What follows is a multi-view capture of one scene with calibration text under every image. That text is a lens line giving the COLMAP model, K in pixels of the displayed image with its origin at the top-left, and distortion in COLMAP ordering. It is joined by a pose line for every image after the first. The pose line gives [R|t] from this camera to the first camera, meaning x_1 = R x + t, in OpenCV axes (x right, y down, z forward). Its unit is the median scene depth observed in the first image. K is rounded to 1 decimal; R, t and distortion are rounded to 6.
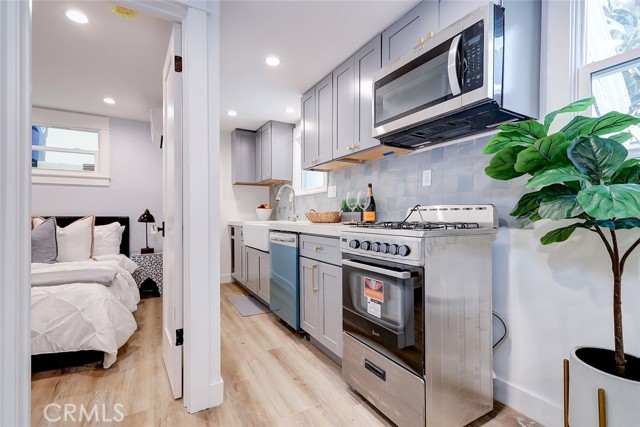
lens RADIAL K [[295.8, 0, 320.1], [0, 295.8, 216.4], [0, 0, 1]] dist [0.004438, -0.001096]
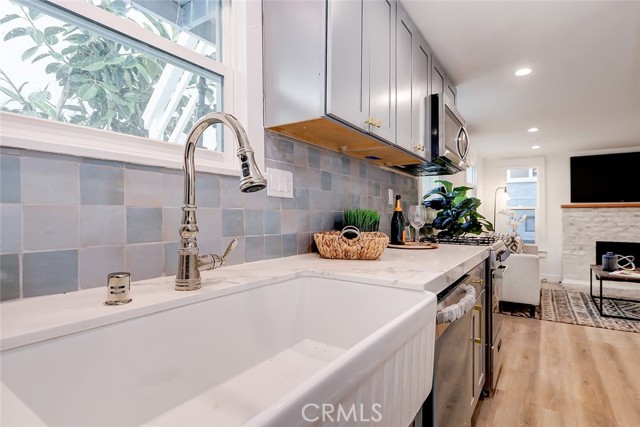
lens RADIAL K [[340.9, 0, 334.0], [0, 340.9, 210.2], [0, 0, 1]] dist [0.010895, 0.006208]
pose [[-0.484304, 0.010692, 0.874835, -0.447003], [-0.002758, 0.999902, -0.013747, -0.046632], [-0.874896, -0.009071, -0.484226, 1.297108]]
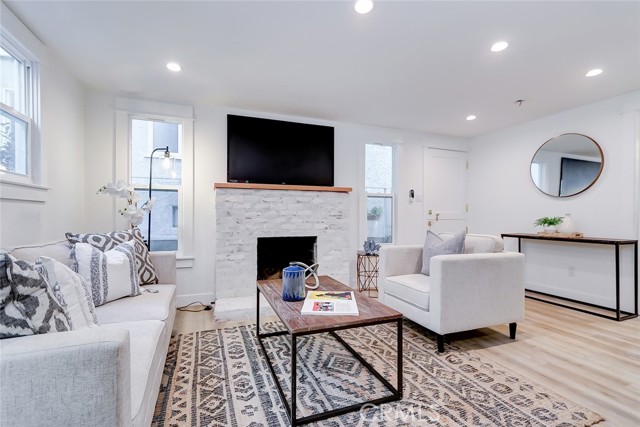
lens RADIAL K [[295.8, 0, 319.8], [0, 295.8, 212.7], [0, 0, 1]] dist [0.004438, -0.001096]
pose [[-0.989979, -0.003186, 0.141179, 0.136386], [-0.003526, 0.999991, -0.002158, 0.001679], [-0.141171, -0.002635, -0.989982, 0.168898]]
